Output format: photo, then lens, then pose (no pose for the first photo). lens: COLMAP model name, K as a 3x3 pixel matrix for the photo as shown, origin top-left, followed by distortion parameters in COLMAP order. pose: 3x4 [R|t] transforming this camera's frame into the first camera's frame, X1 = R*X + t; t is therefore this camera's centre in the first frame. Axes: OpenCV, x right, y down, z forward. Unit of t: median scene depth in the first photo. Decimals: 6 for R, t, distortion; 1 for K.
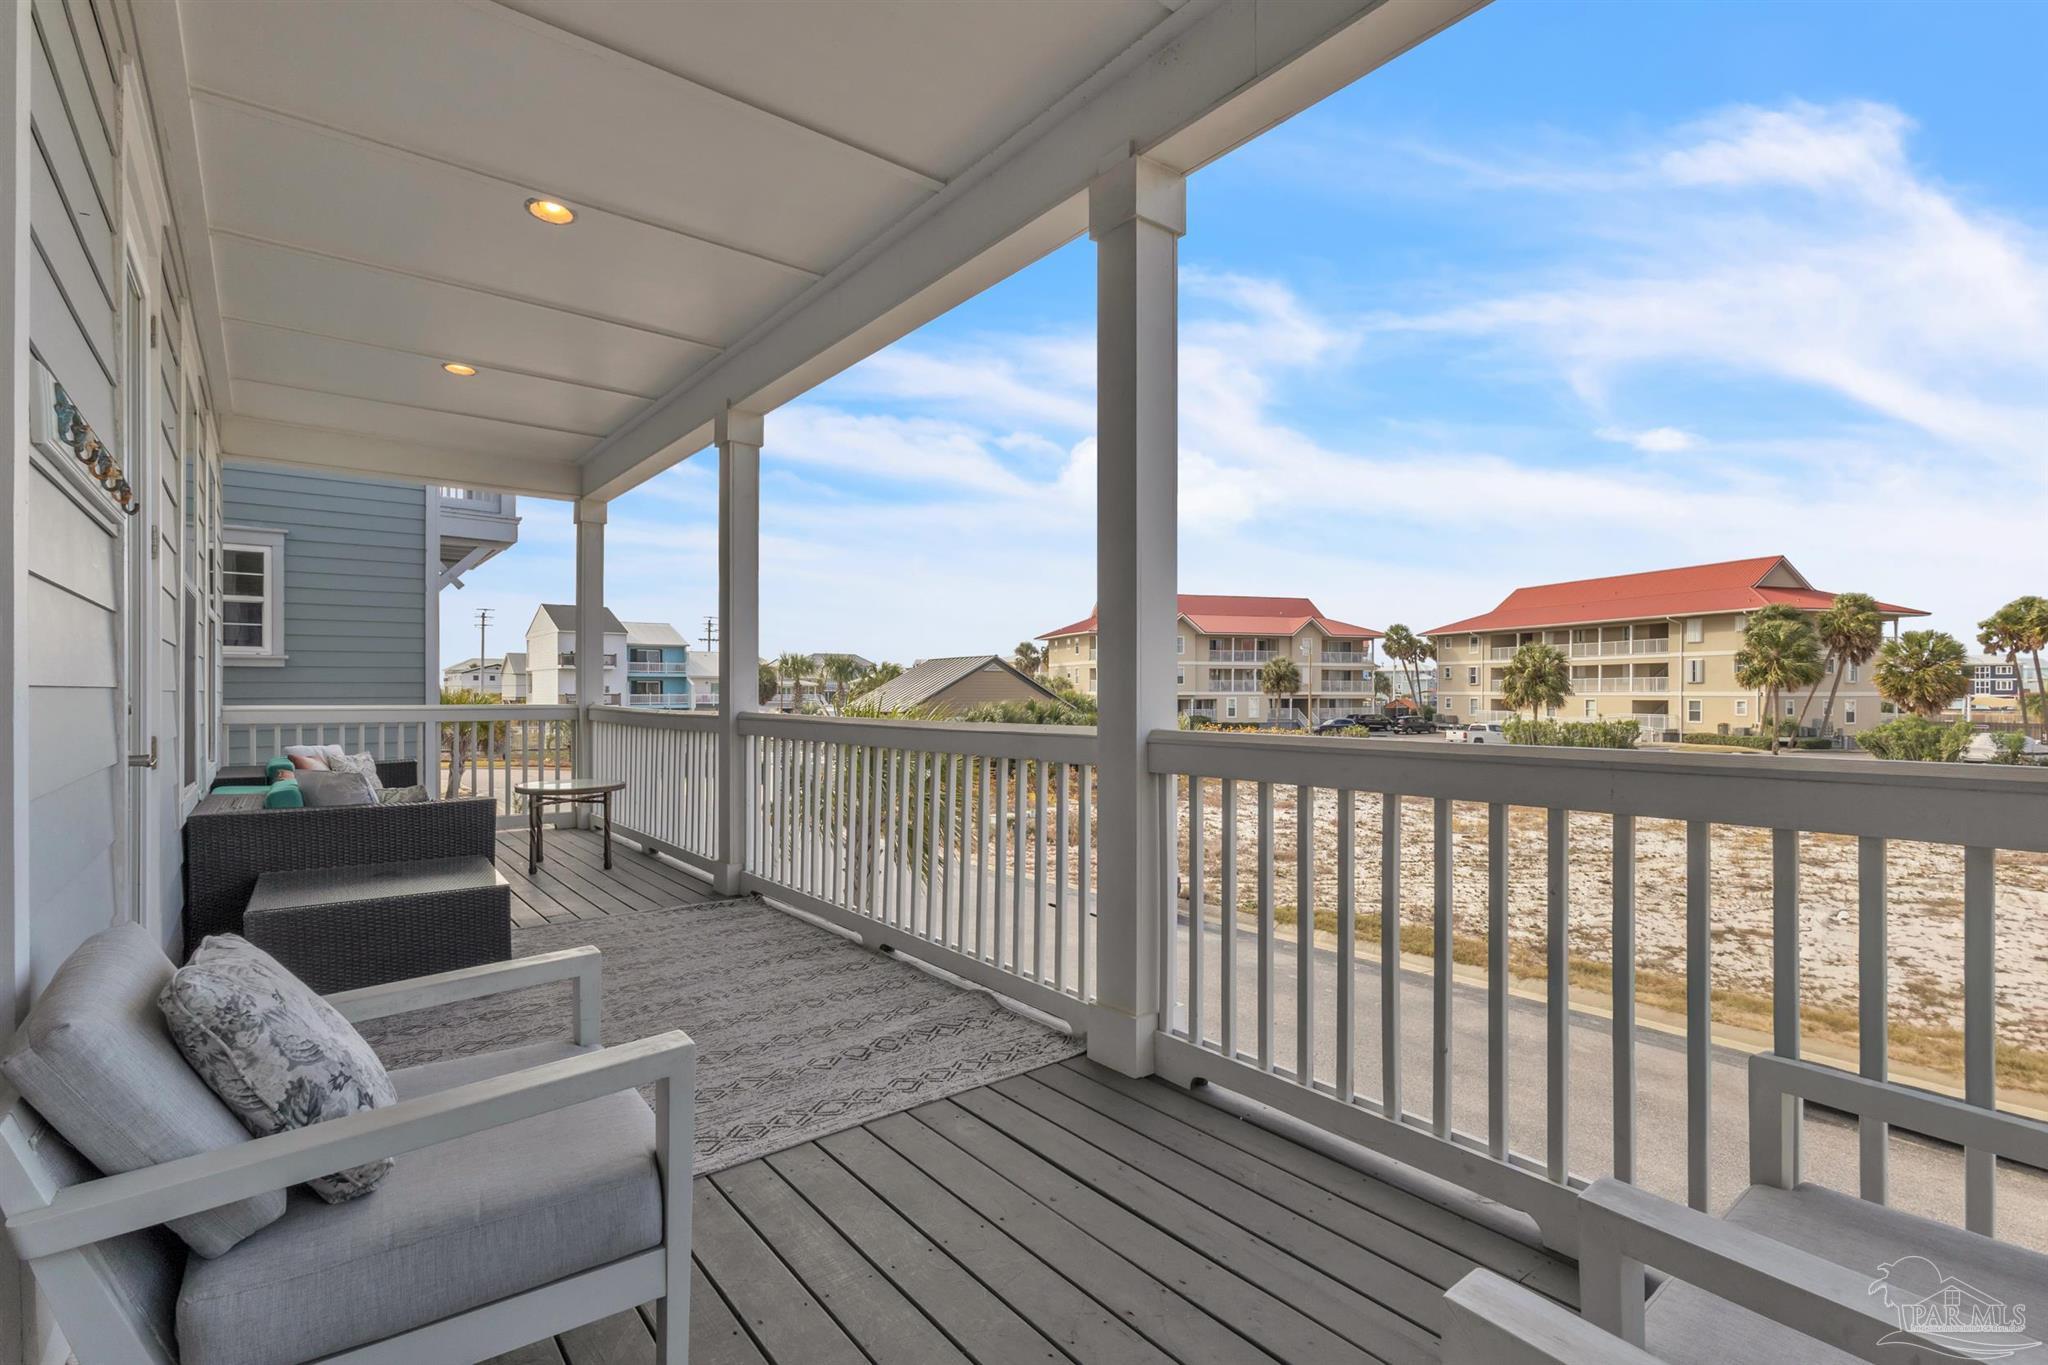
lens RADIAL K [[957.8, 0, 1013.0], [0, 957.8, 681.0], [0, 0, 1]] dist [-0.001736, -0.000110]
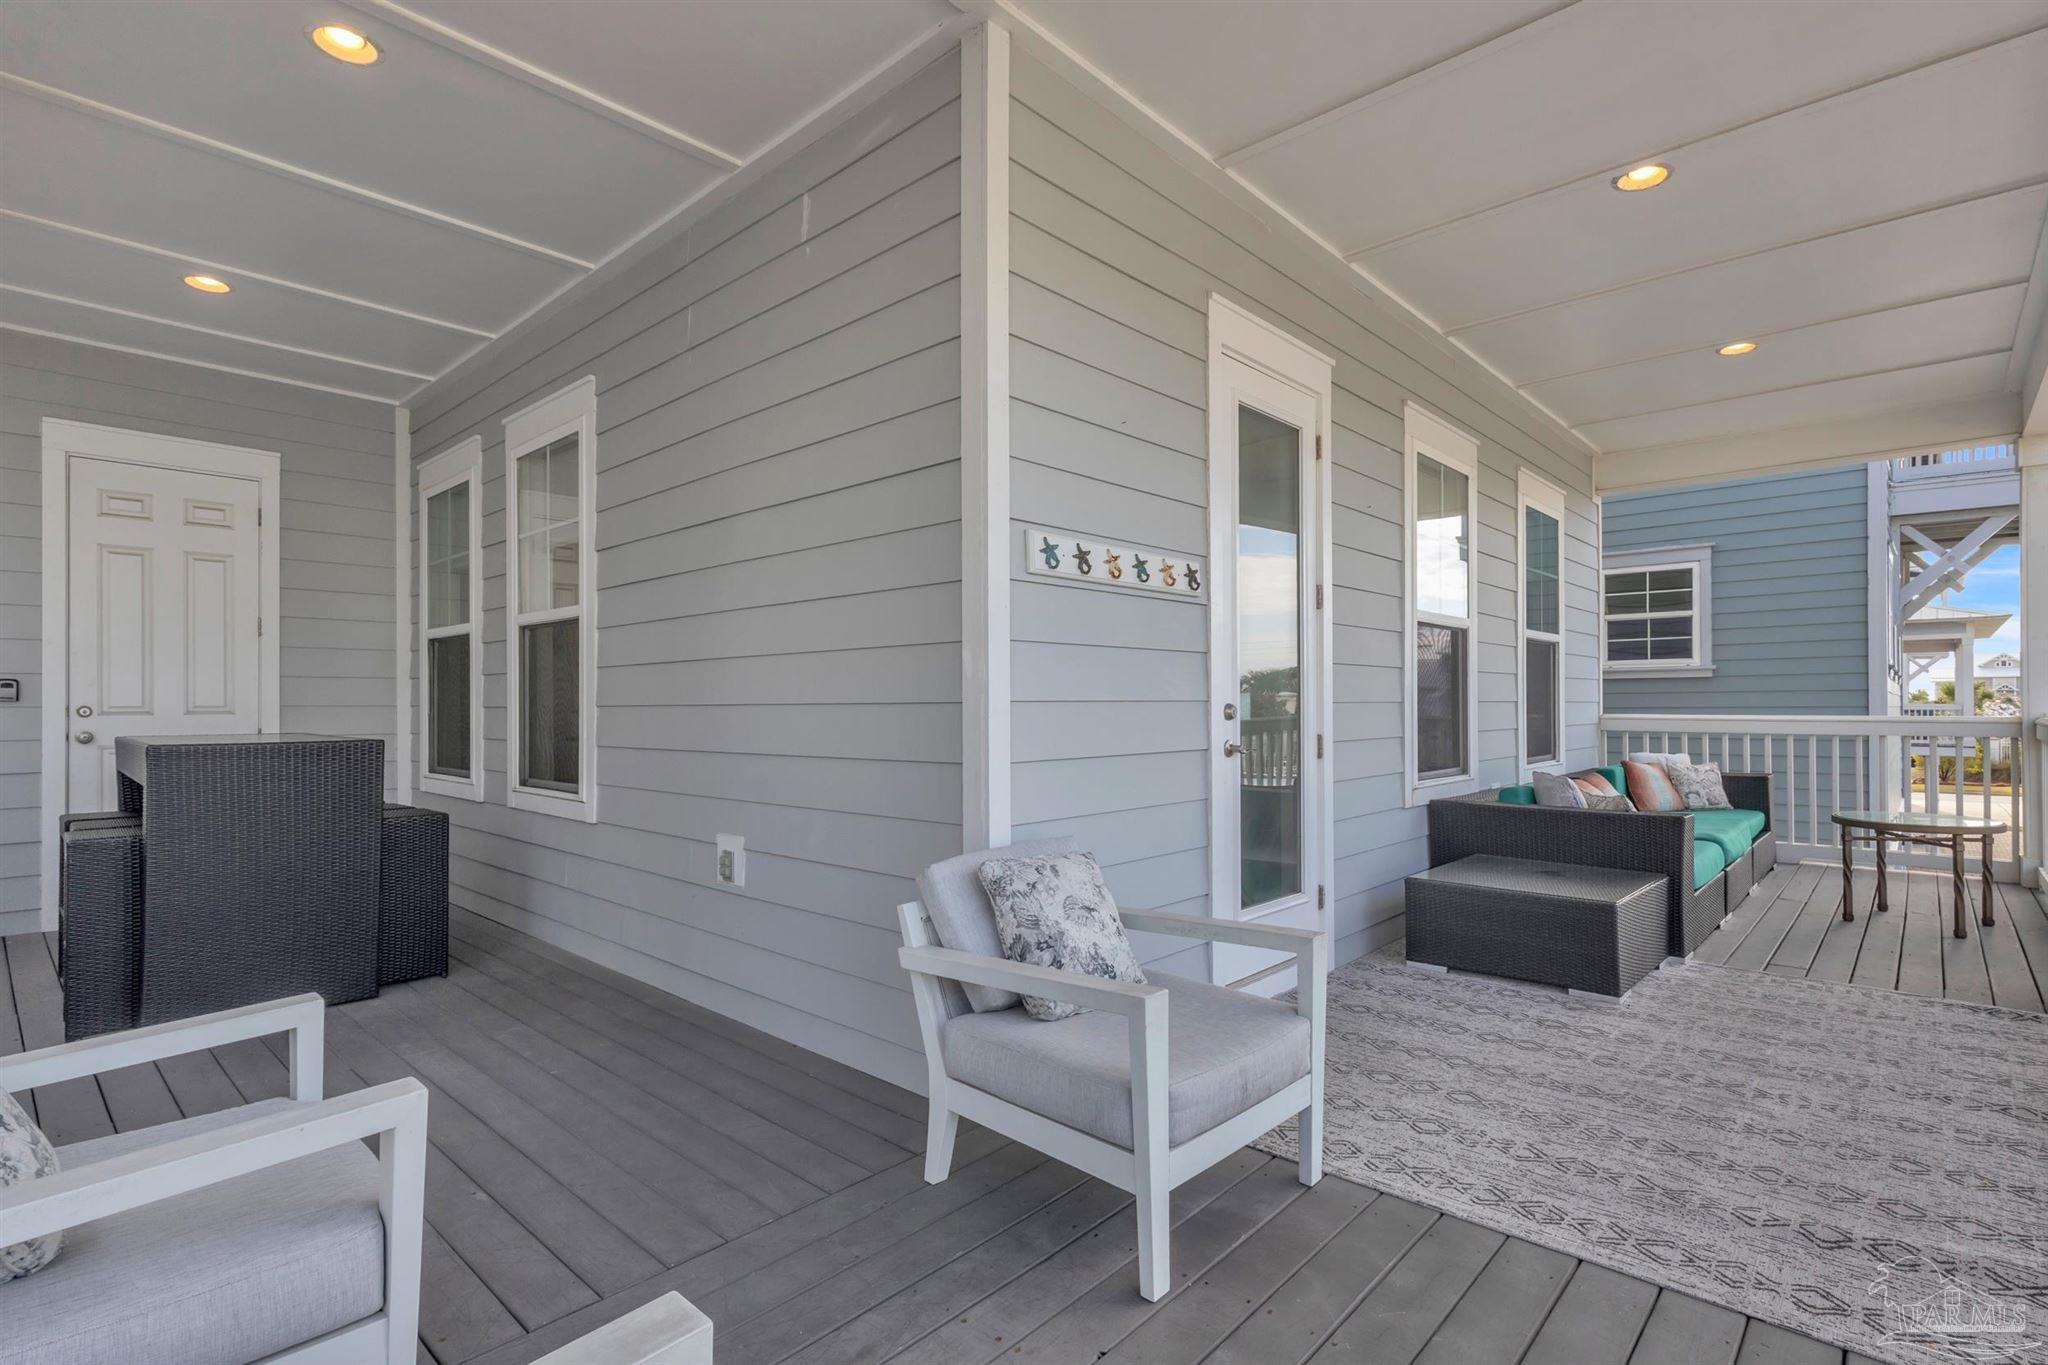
lens RADIAL K [[957.8, 0, 1014.2], [0, 957.8, 697.4], [0, 0, 1]] dist [-0.001736, -0.000110]
pose [[0.155148, -0.007013, -0.987866, 0.327690], [0.014913, 0.999877, -0.004756, 0.002135], [0.987779, -0.013994, 0.155233, 0.260318]]
